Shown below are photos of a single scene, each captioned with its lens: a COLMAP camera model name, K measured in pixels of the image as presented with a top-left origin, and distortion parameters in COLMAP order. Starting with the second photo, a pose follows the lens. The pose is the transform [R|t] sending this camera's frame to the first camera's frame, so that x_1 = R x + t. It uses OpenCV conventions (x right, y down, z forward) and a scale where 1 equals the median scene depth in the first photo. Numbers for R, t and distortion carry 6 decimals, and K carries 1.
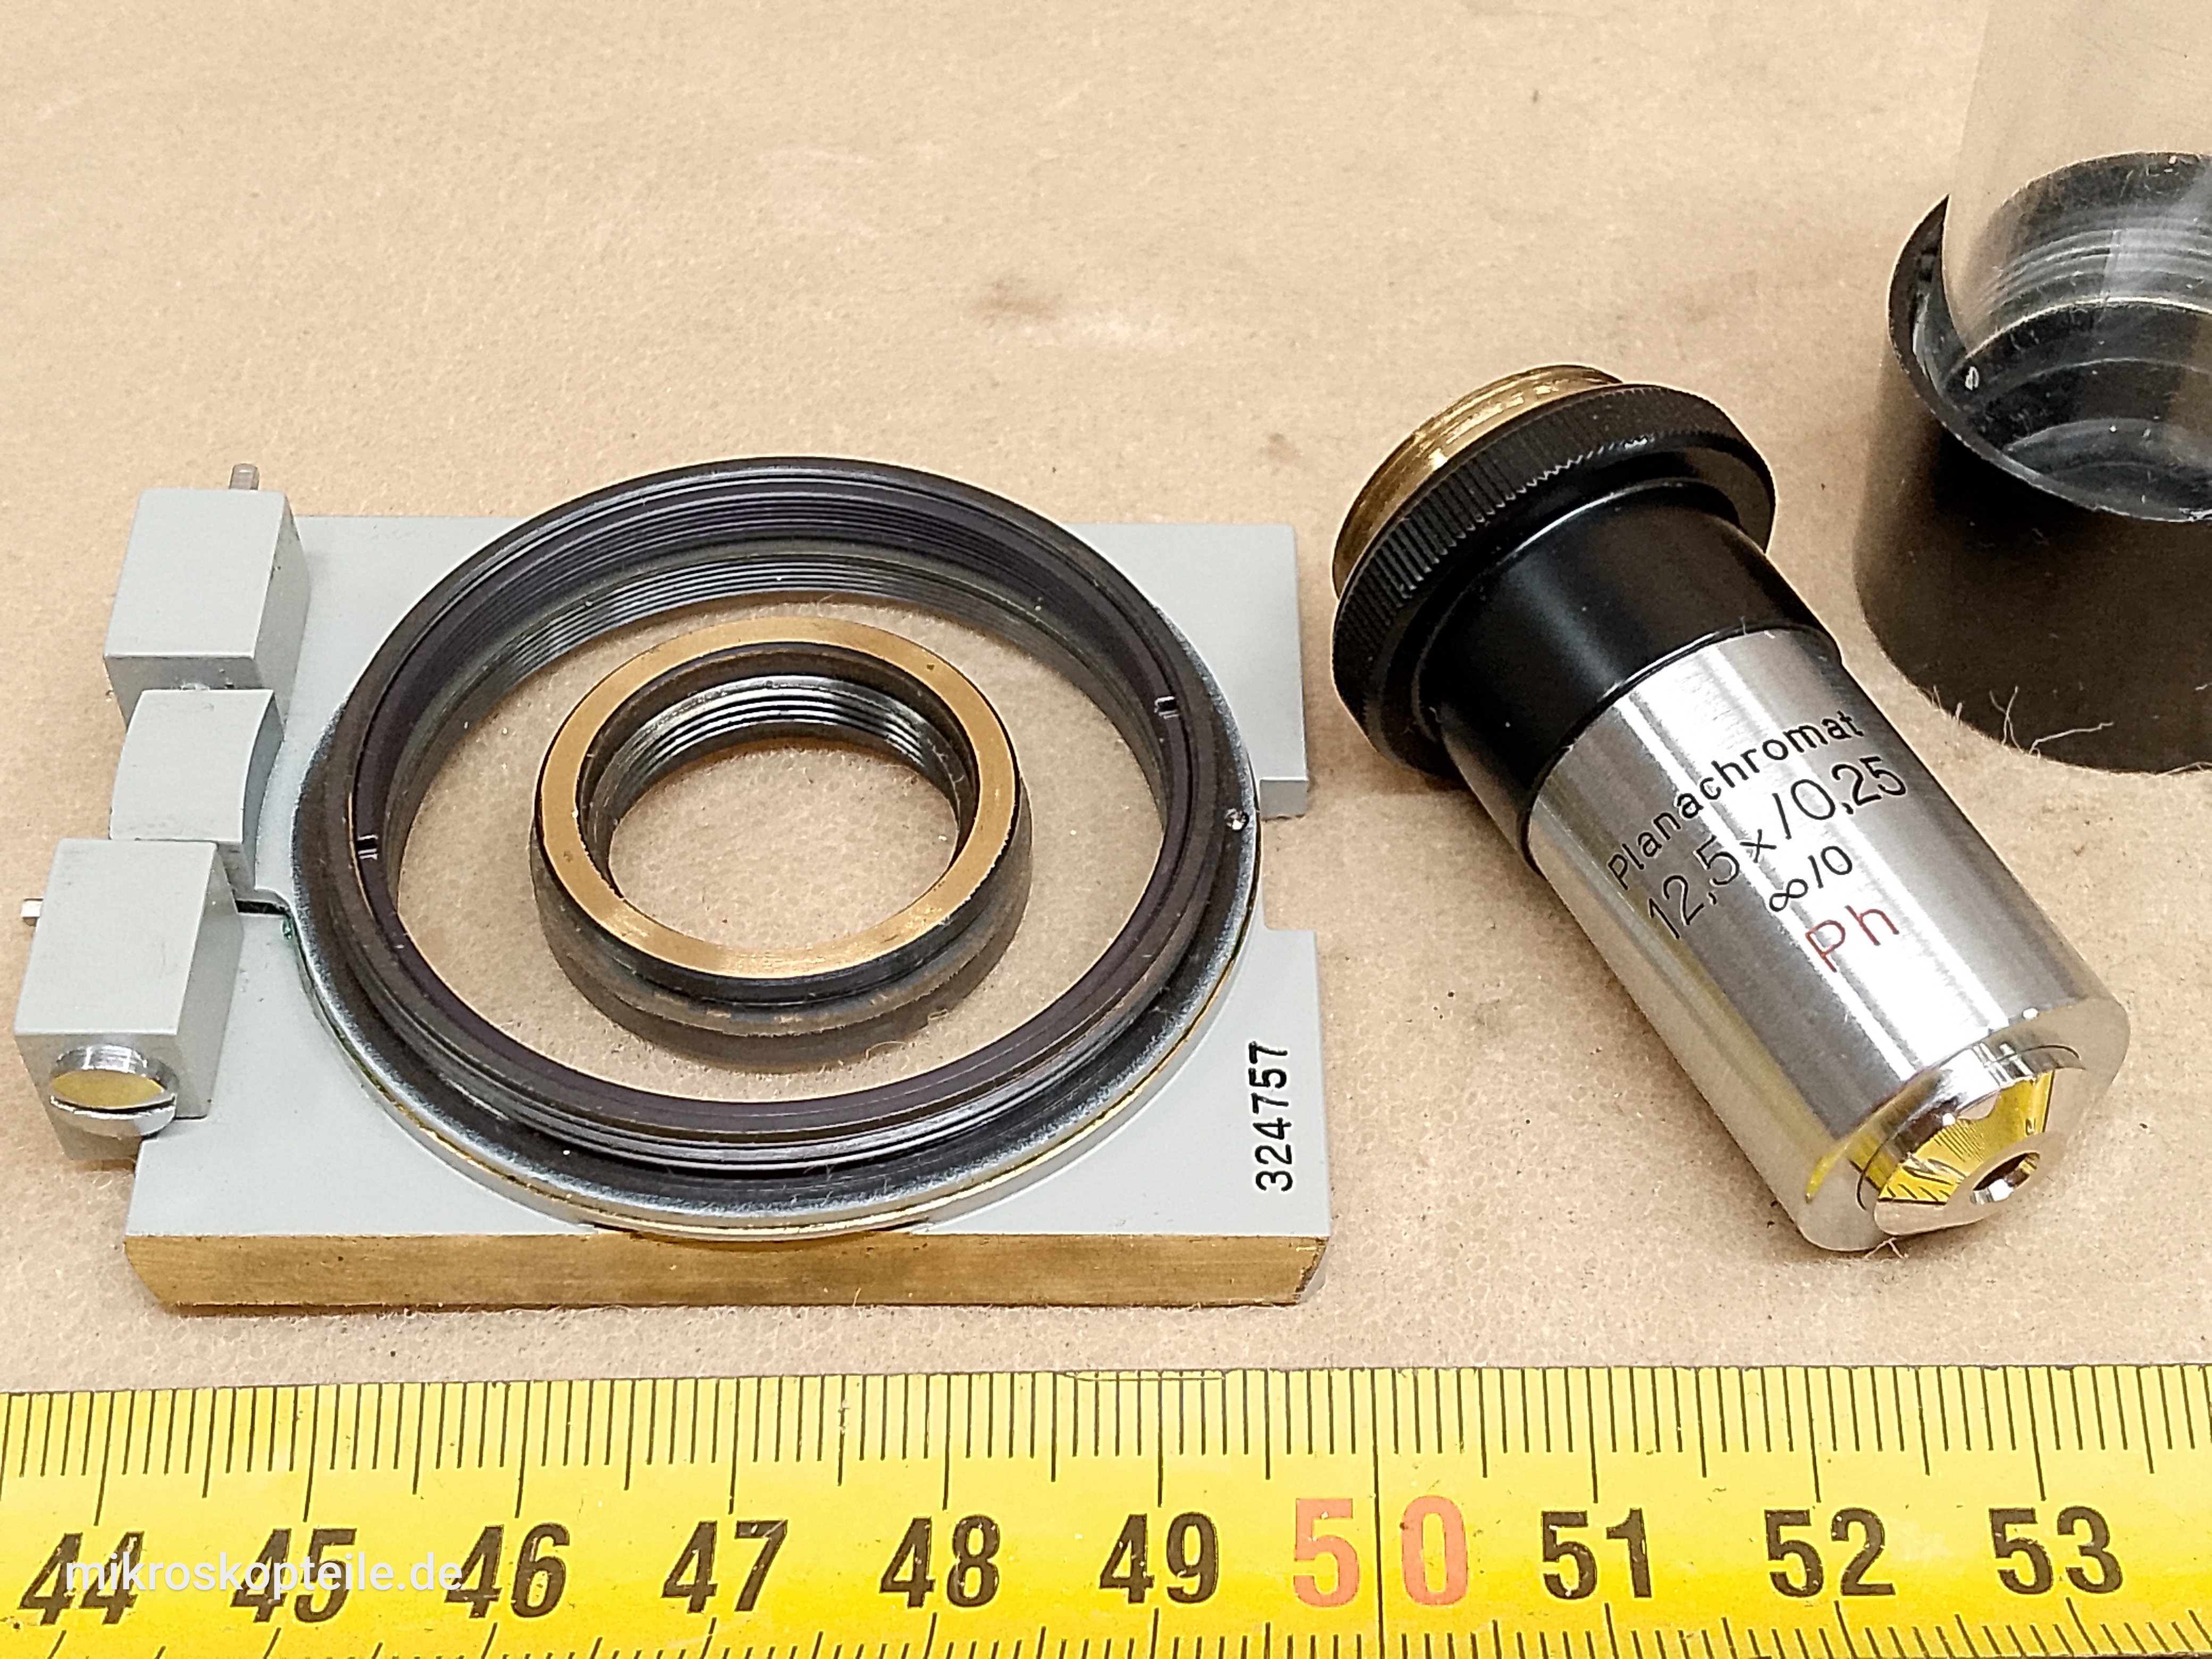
lens RADIAL K [[3681.1, 0, 1139.4], [0, 3681.1, 826.6], [0, 0, 1]] dist [0.399905, -2.068008]
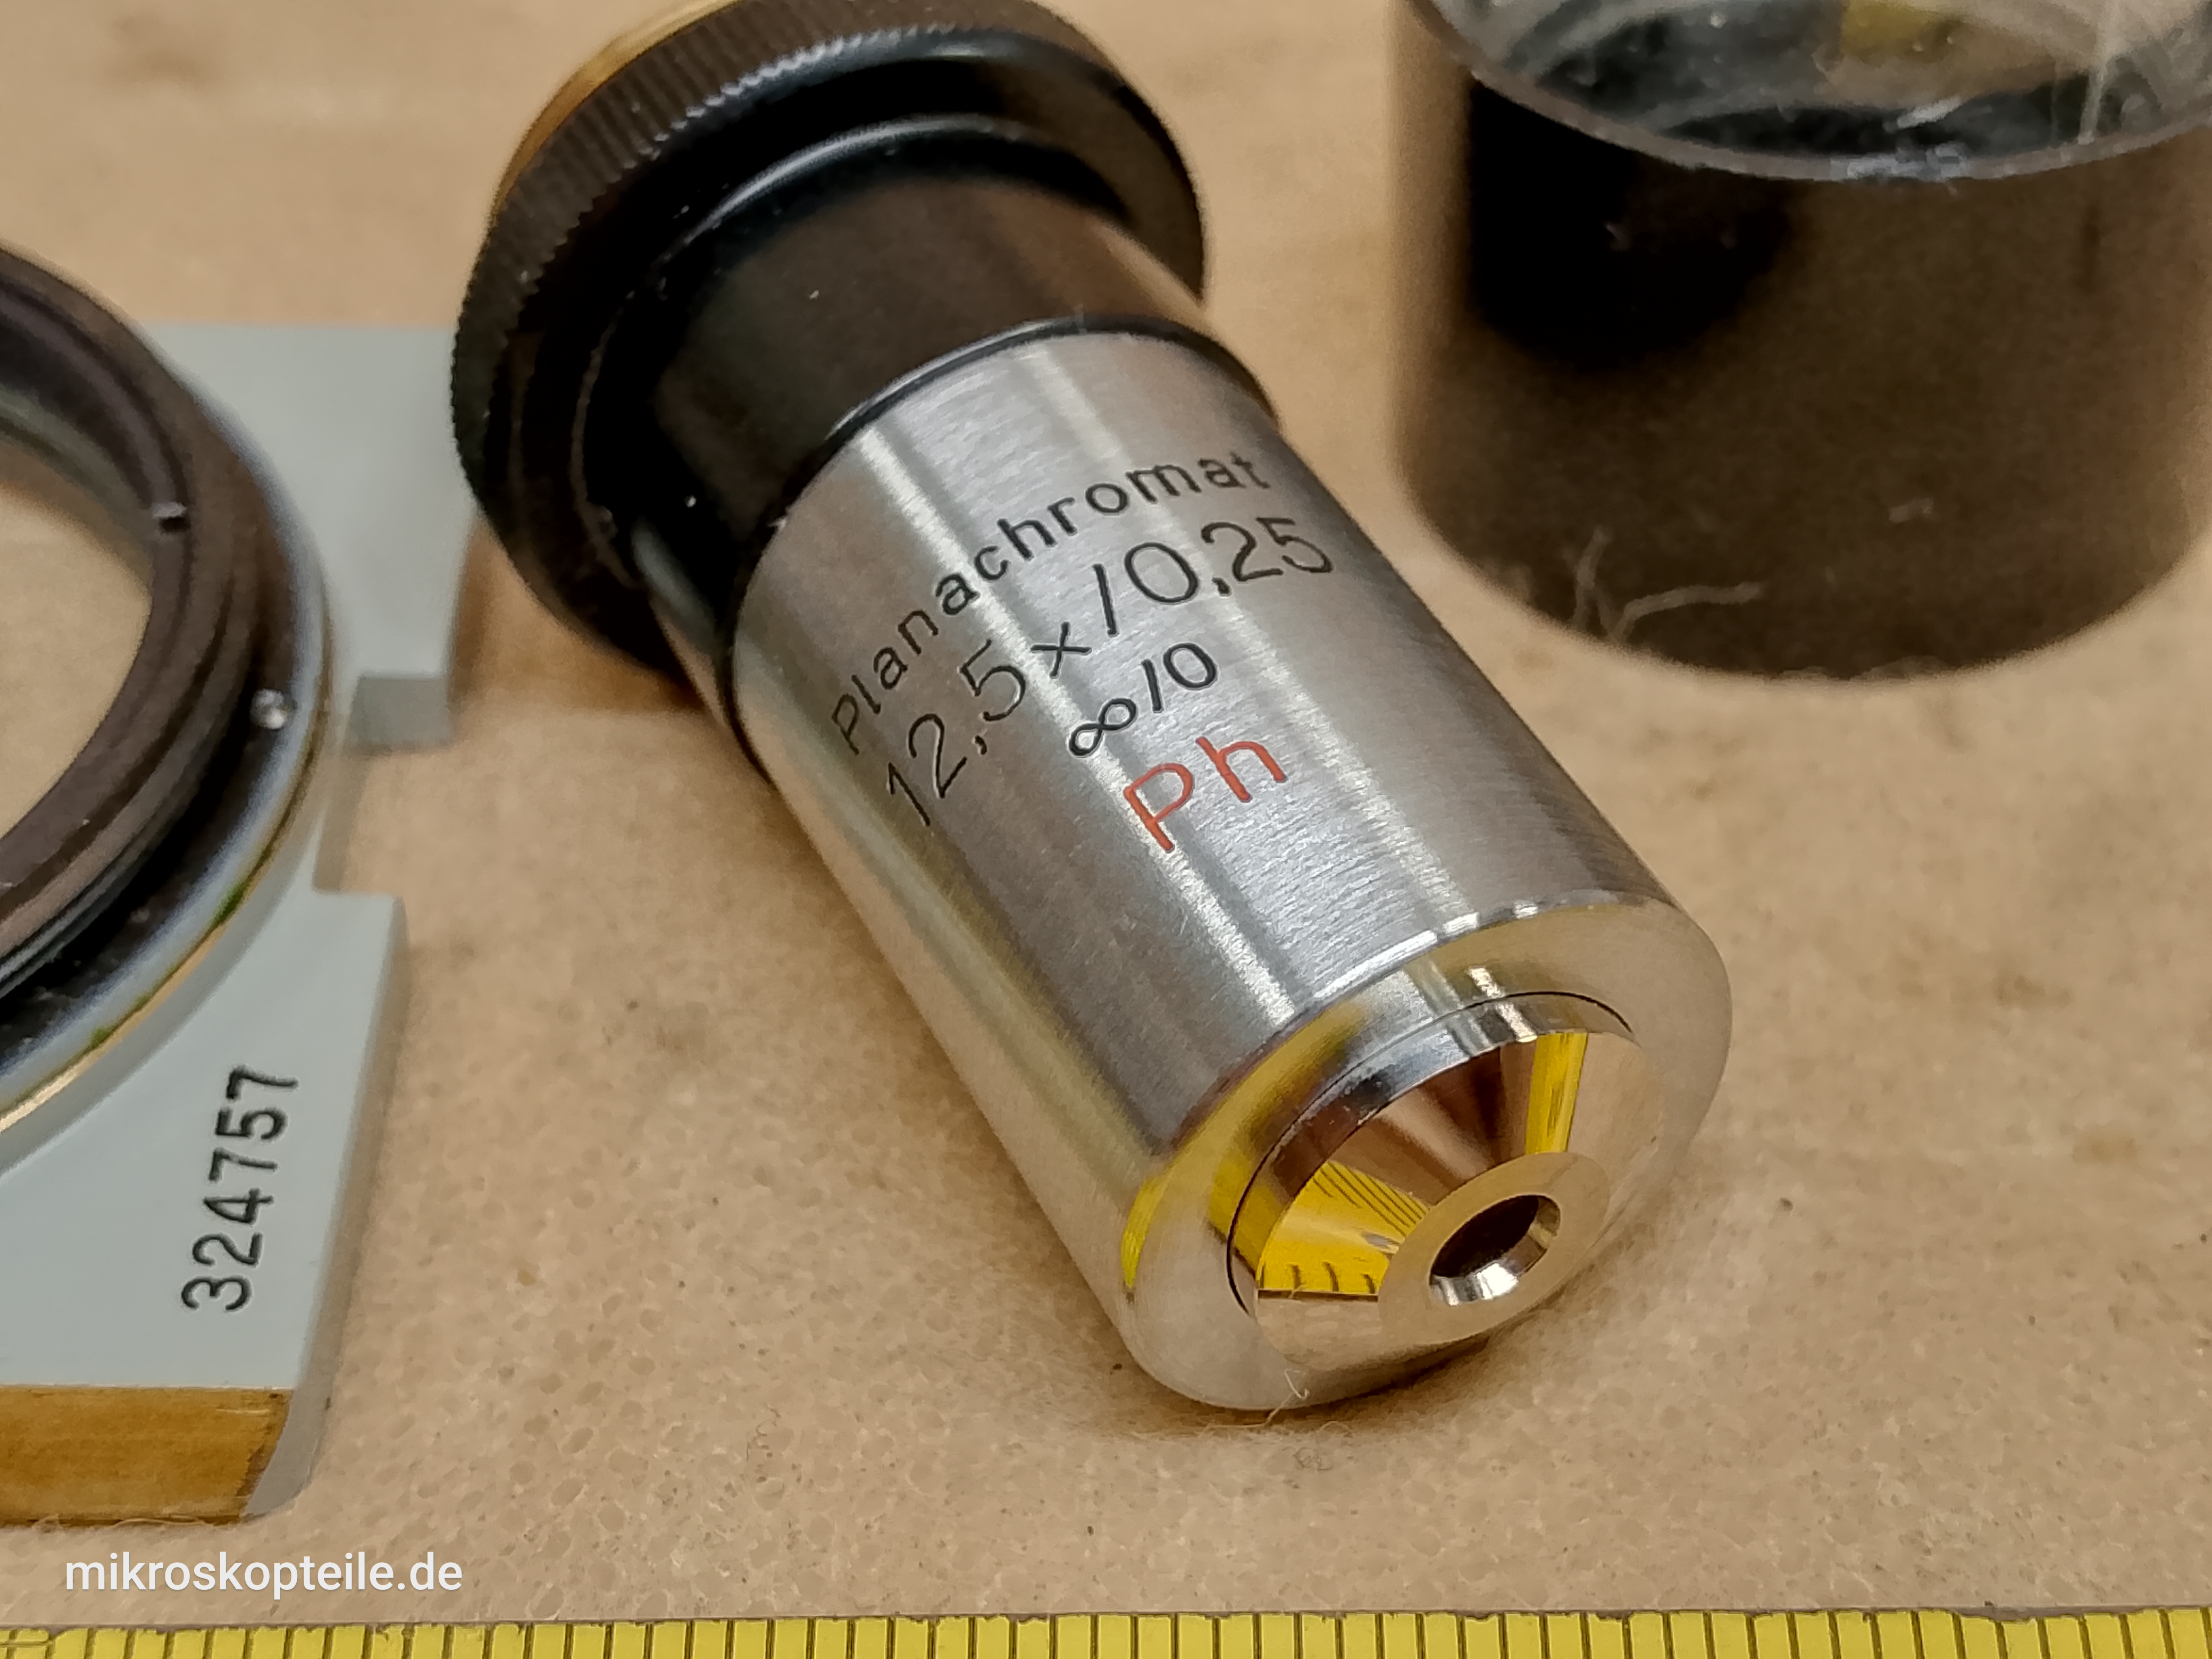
lens RADIAL K [[3681.1, 0, 1139.4], [0, 3681.1, 826.6], [0, 0, 1]] dist [0.399905, -2.068008]
pose [[0.999962, 0.008665, -0.000380, 0.173335], [-0.008623, 0.988502, -0.150963, 0.110762], [-0.000933, 0.150961, 0.988539, 0.446570]]
